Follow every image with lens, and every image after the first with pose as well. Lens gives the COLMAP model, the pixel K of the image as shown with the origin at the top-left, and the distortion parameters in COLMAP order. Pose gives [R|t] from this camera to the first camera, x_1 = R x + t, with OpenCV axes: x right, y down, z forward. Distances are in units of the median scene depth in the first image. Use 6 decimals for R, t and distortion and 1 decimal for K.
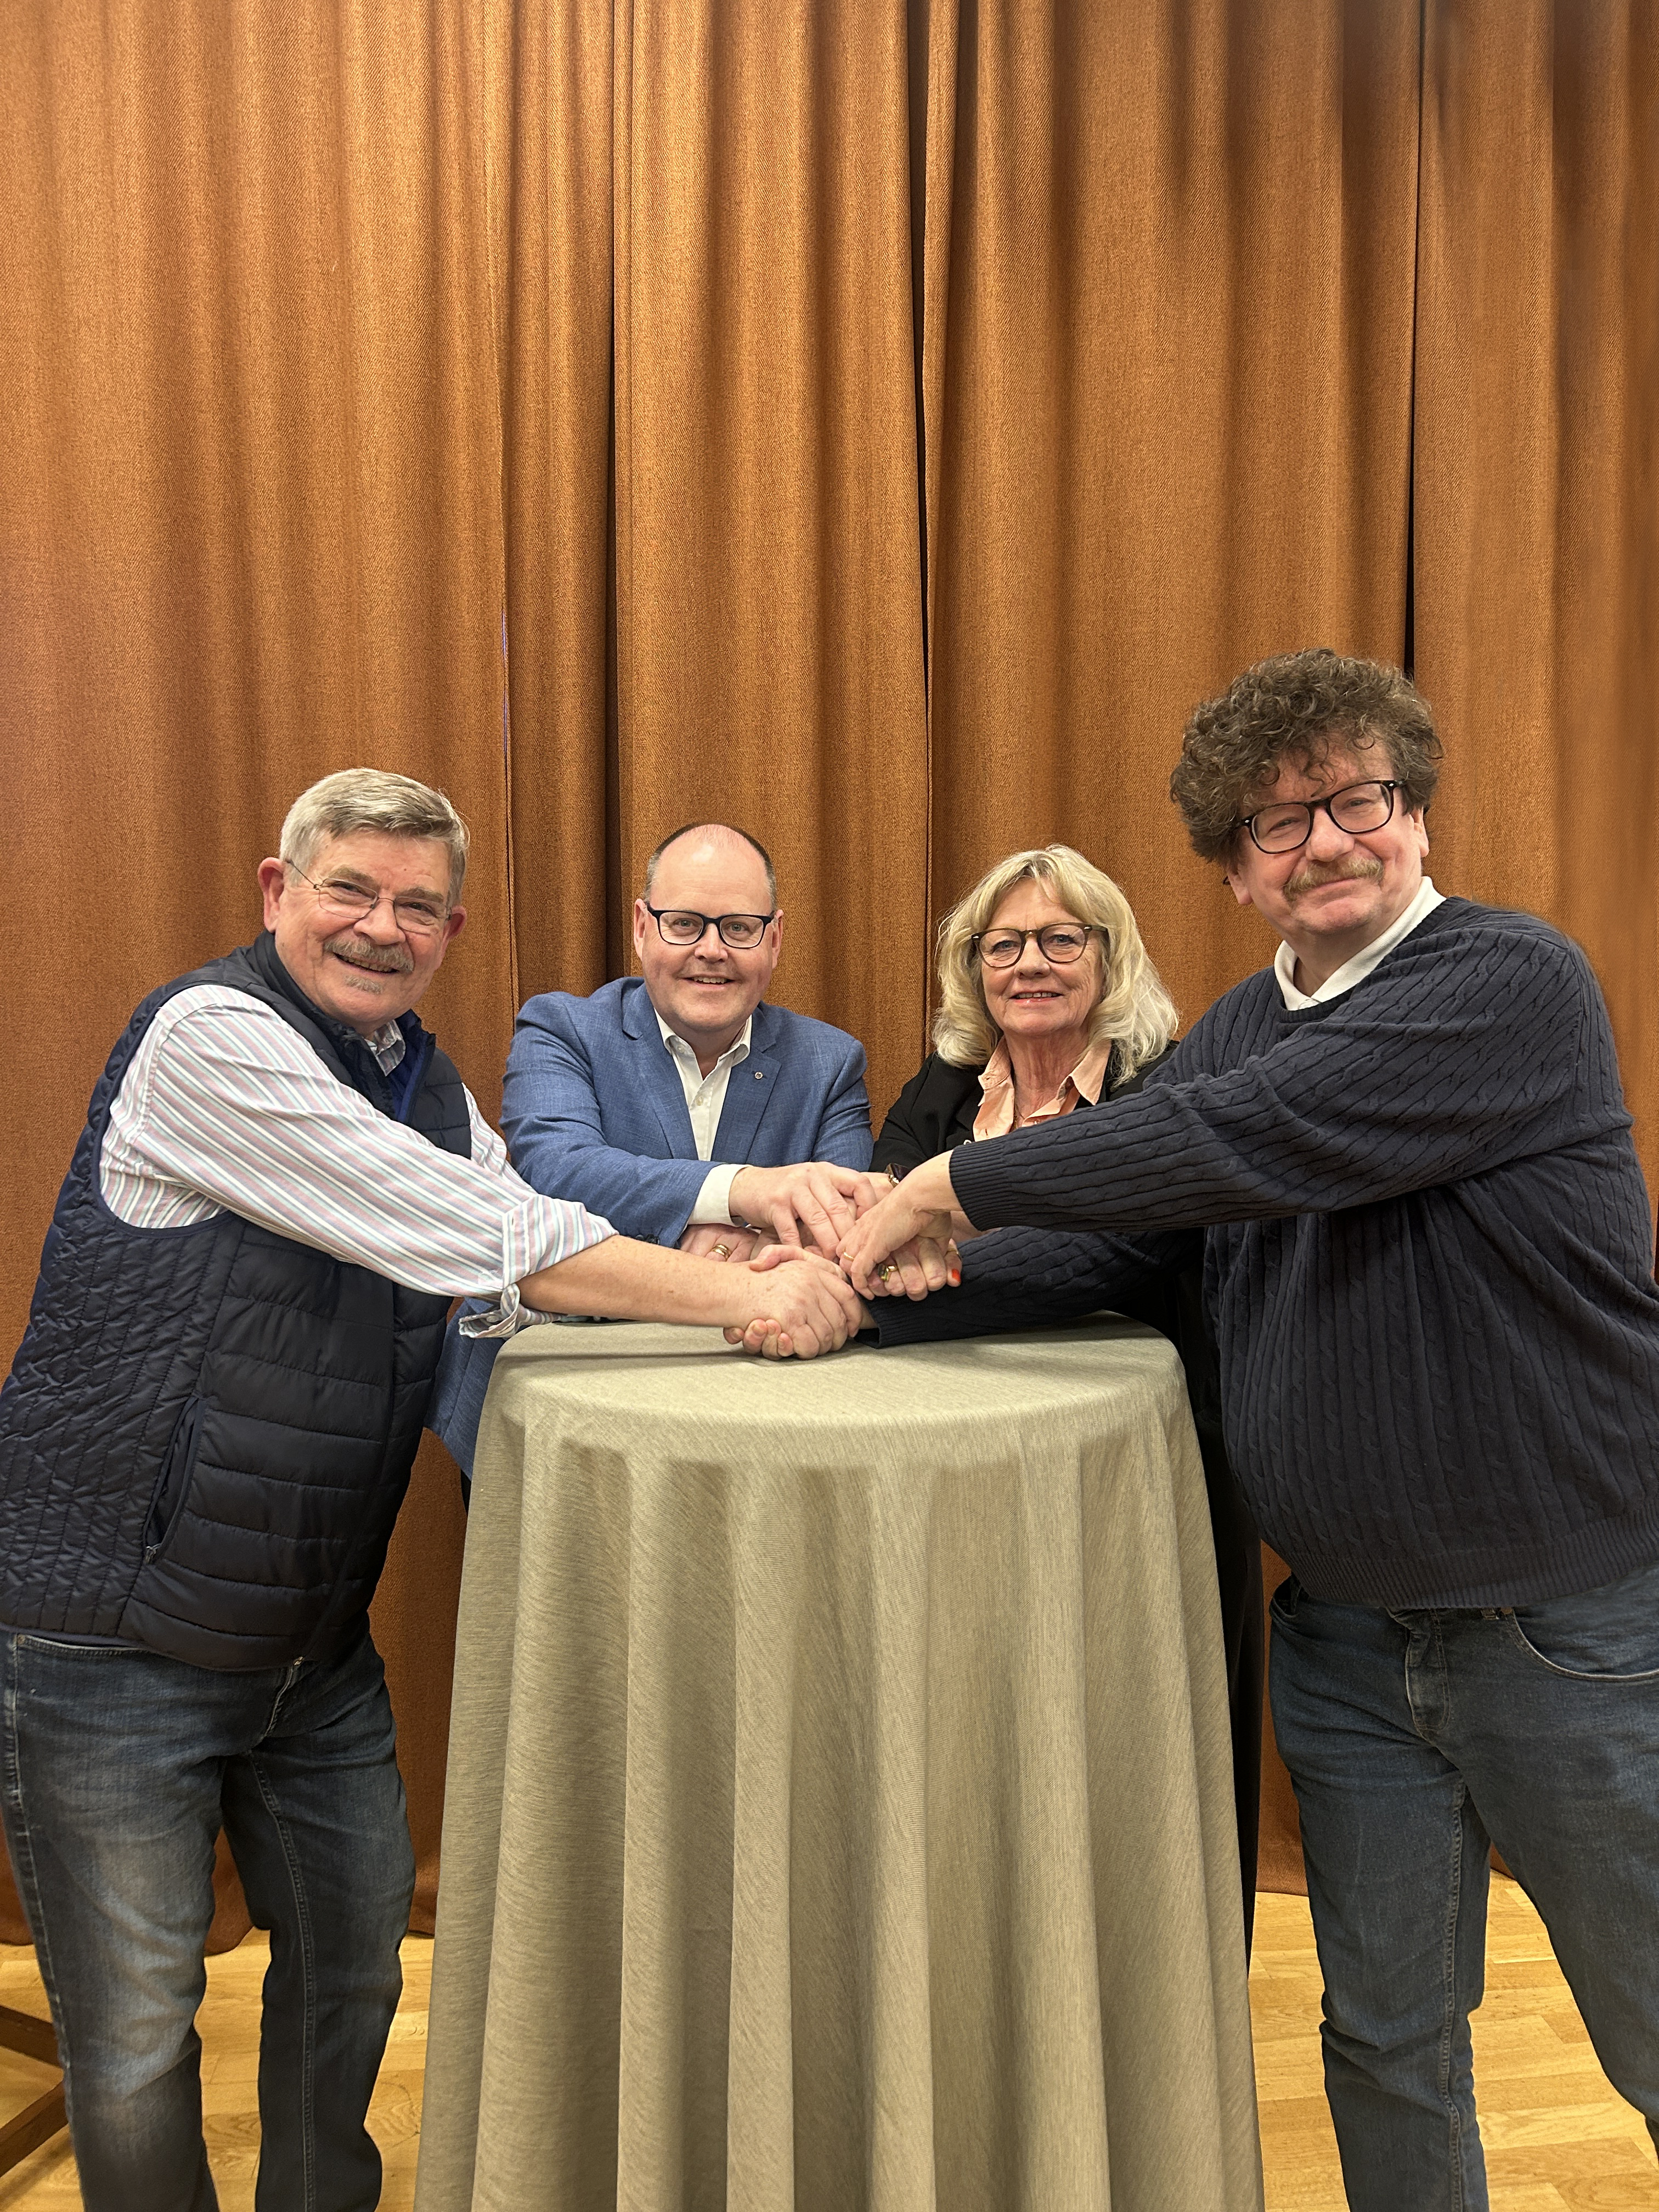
lens RADIAL K [[1616.1, 0, 831.7], [0, 1616.1, 1161.1], [0, 0, 1]] dist [0.028457, -0.036749]
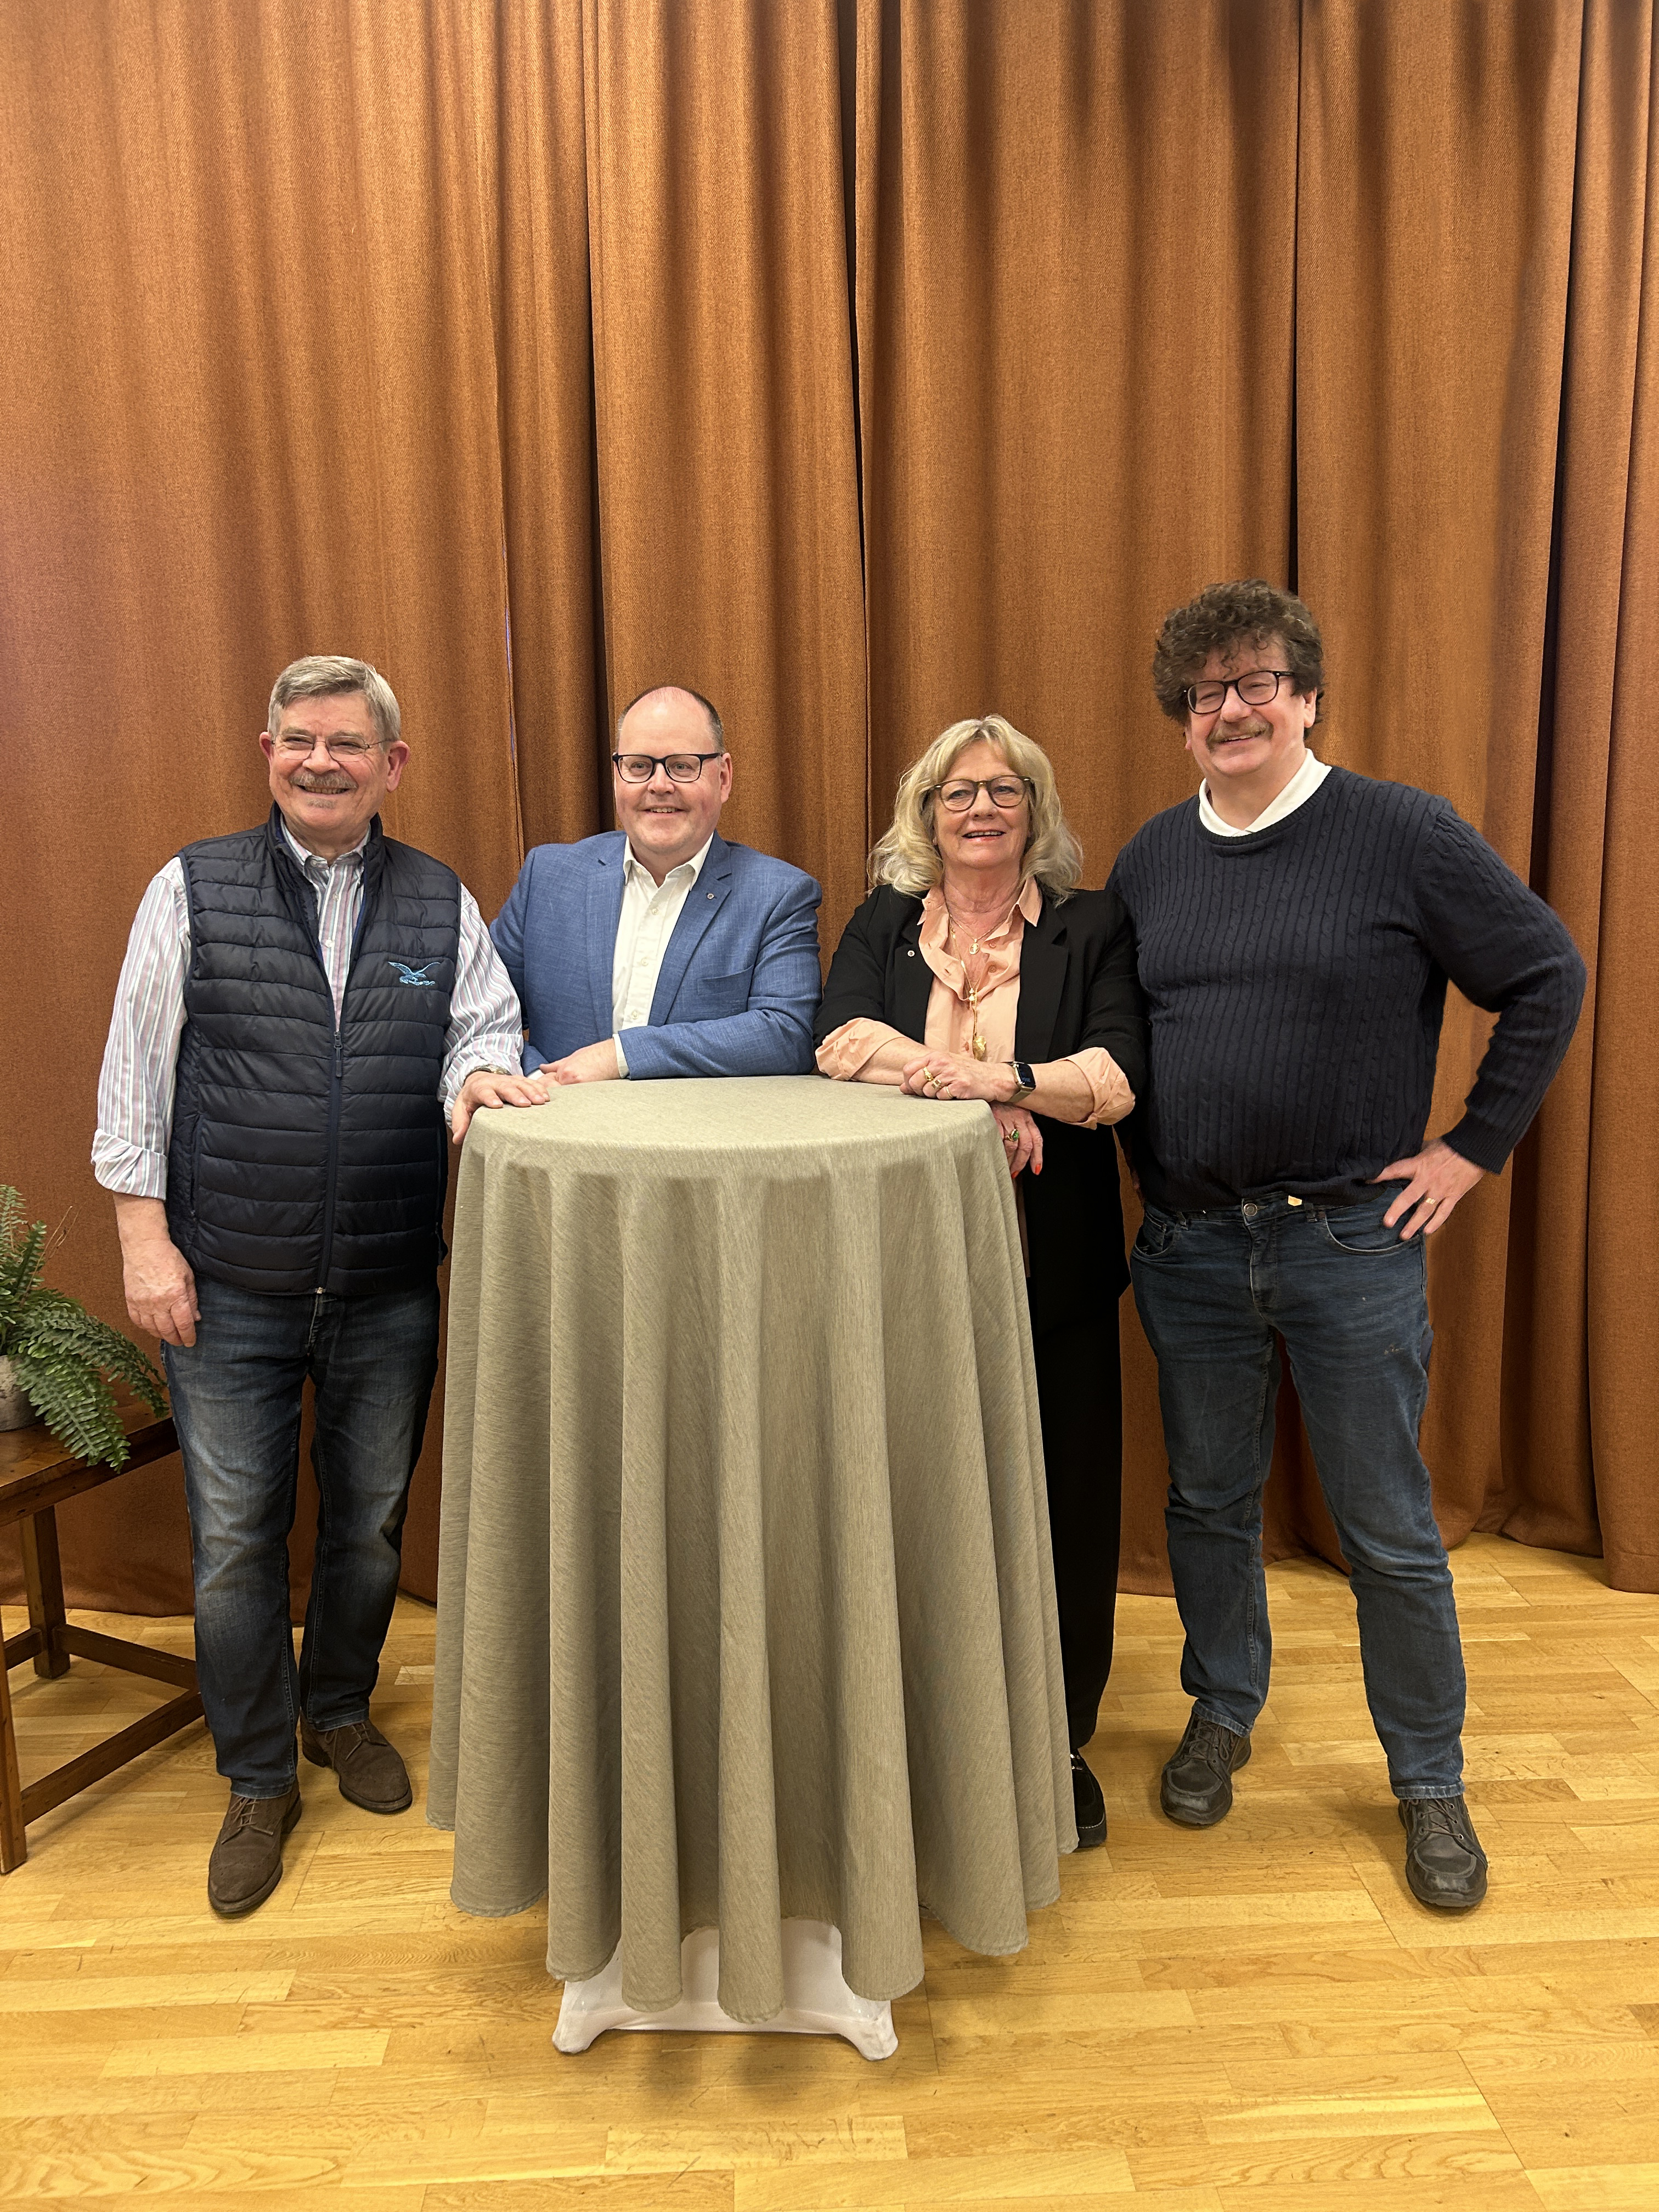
lens RADIAL K [[1616.1, 0, 831.7], [0, 1616.1, 1161.1], [0, 0, 1]] dist [0.028457, -0.036749]
pose [[0.998074, -0.003670, -0.061918, 0.111488], [0.008769, 0.996571, 0.082282, 0.031338], [0.061404, -0.082666, 0.994684, -0.209438]]
